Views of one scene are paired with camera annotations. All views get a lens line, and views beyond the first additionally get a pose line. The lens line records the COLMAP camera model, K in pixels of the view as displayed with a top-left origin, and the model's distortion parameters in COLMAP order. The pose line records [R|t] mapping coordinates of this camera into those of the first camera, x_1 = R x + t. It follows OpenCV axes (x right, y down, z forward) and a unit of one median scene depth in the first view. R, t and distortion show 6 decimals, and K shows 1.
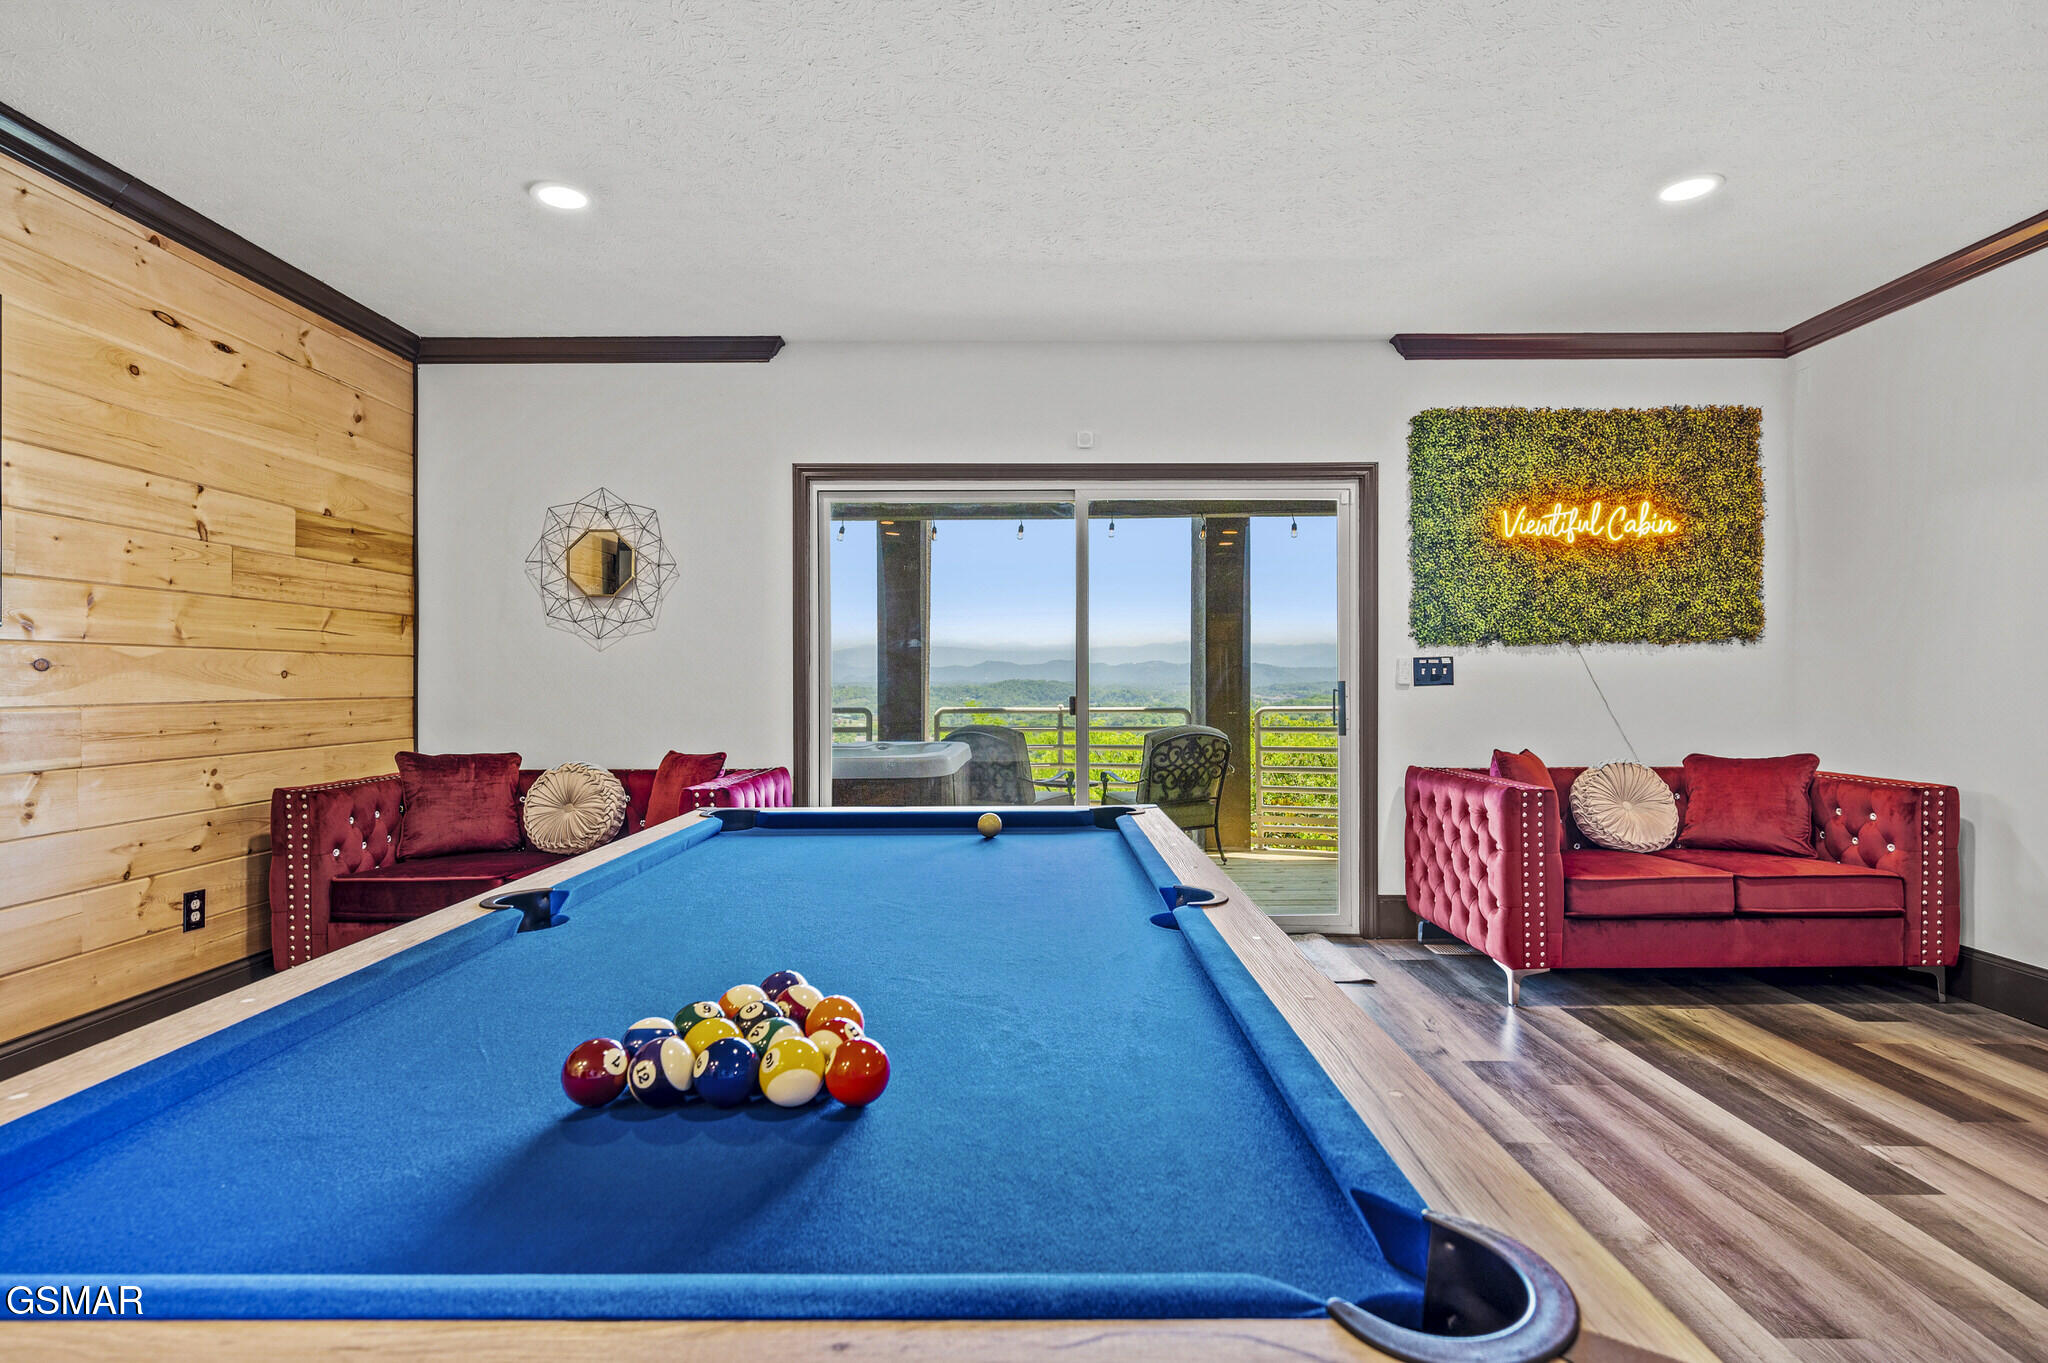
lens RADIAL K [[980.6, 0, 1024.0], [0, 980.6, 681.5], [0, 0, 1]] dist [-0.000041, 0.000192]
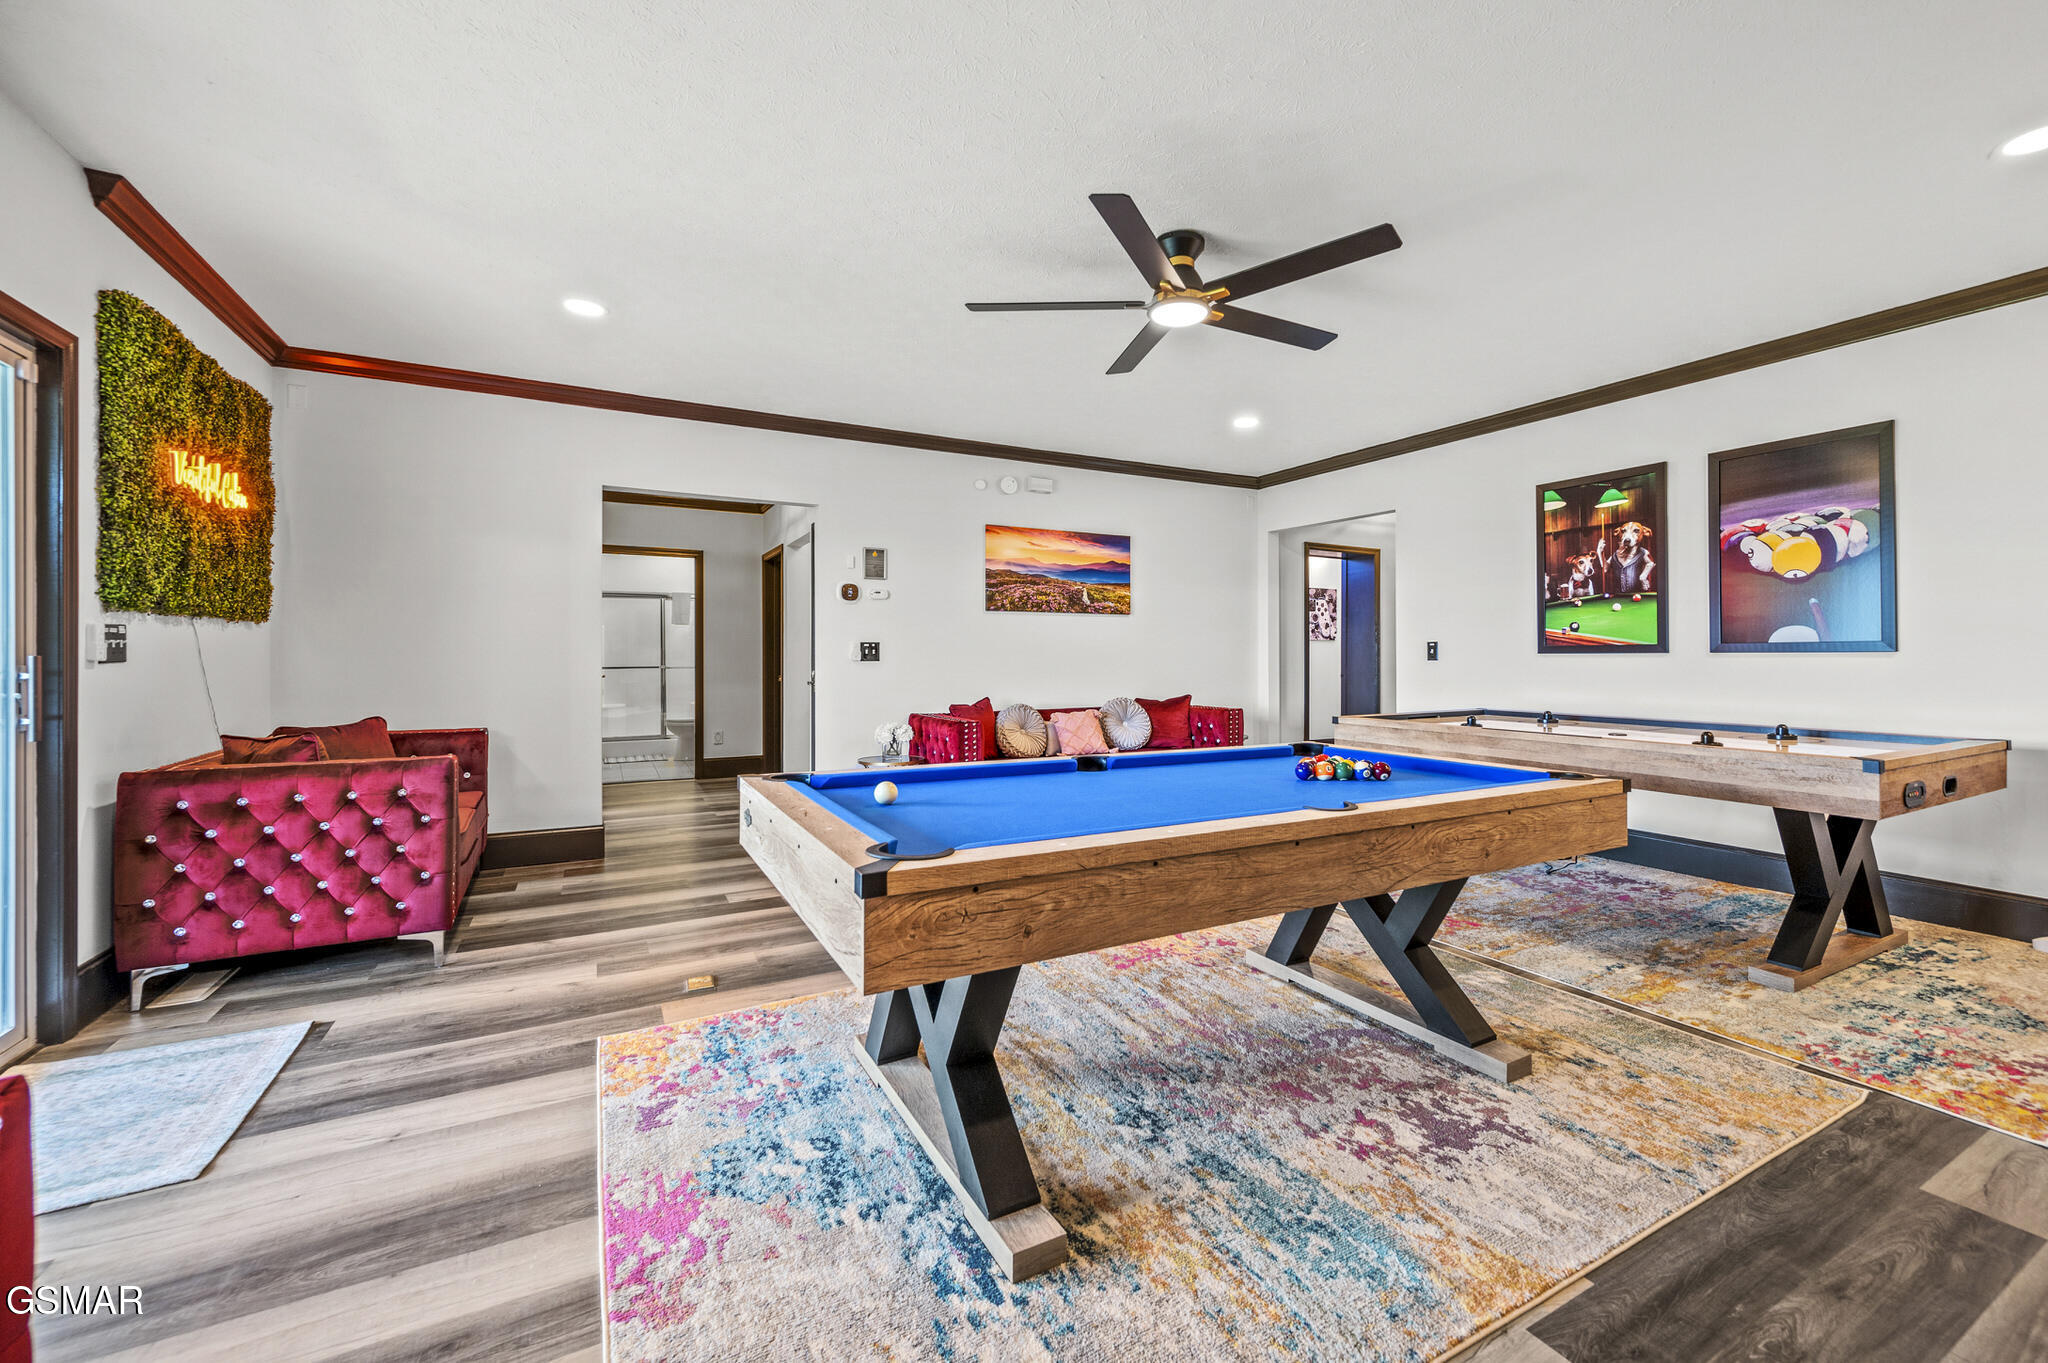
lens RADIAL K [[836.5, 0, 1072.2], [0, 836.5, 655.5], [0, 0, 1]] dist [0.001066, 0.000019]
pose [[-0.500960, 0.004666, 0.865458, -0.504663], [0.000396, 0.999987, -0.005162, 0.001881], [-0.865470, -0.002243, -0.500955, 0.708421]]
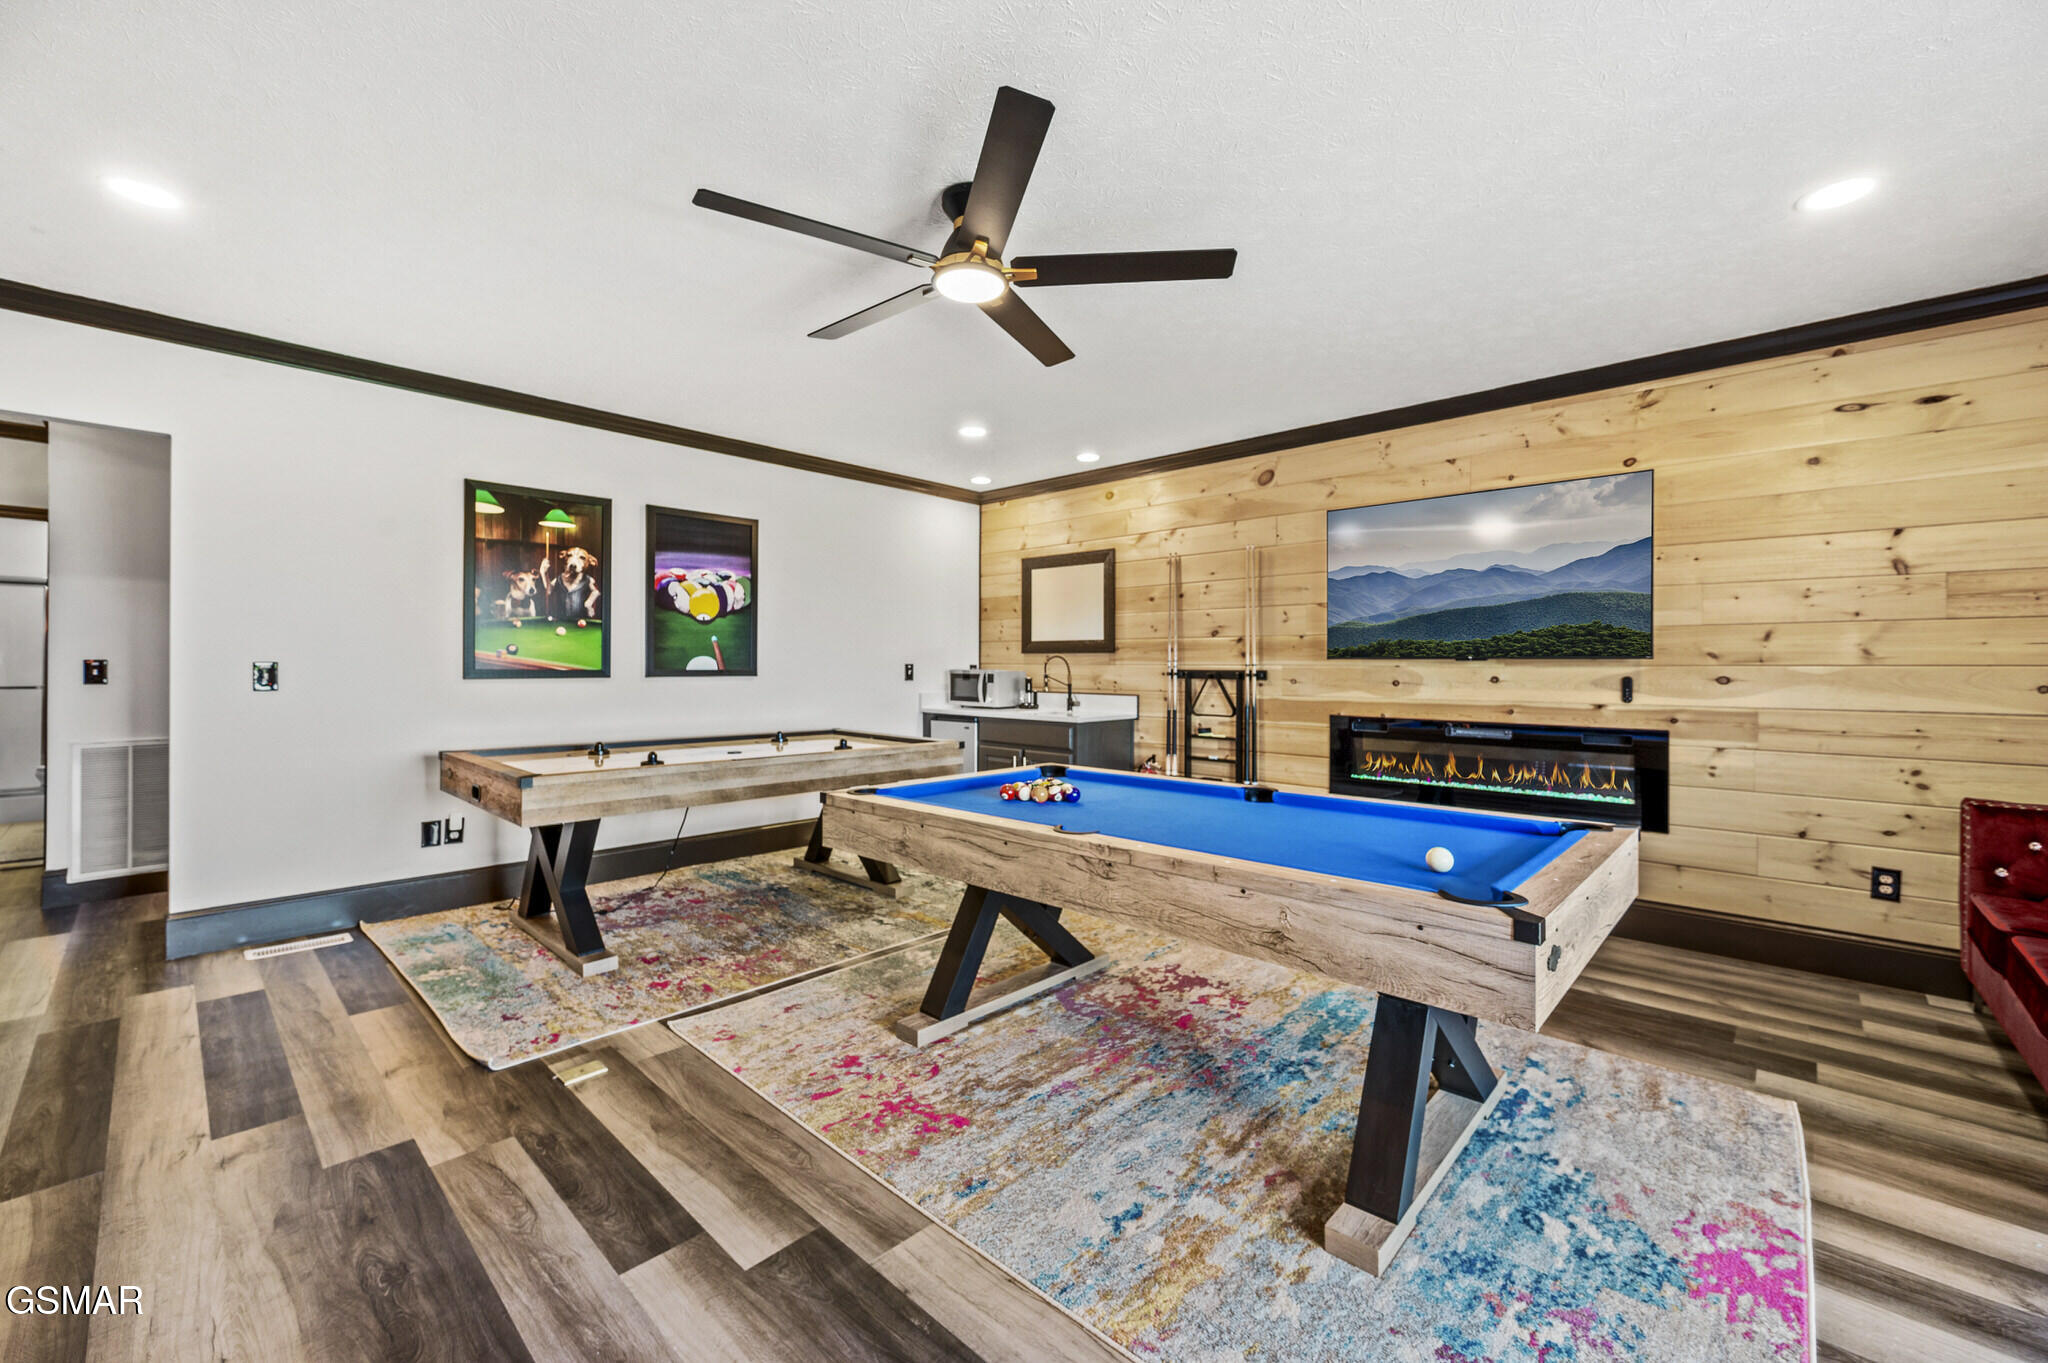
lens RADIAL K [[824.9, 0, 1021.1], [0, 824.9, 663.2], [0, 0, 1]] dist [0.001177, 0.000145]
pose [[-0.686136, -0.002374, -0.727470, 0.469332], [-0.001893, 0.999997, -0.001478, -0.025900], [0.727471, 0.000363, -0.686138, 0.698689]]
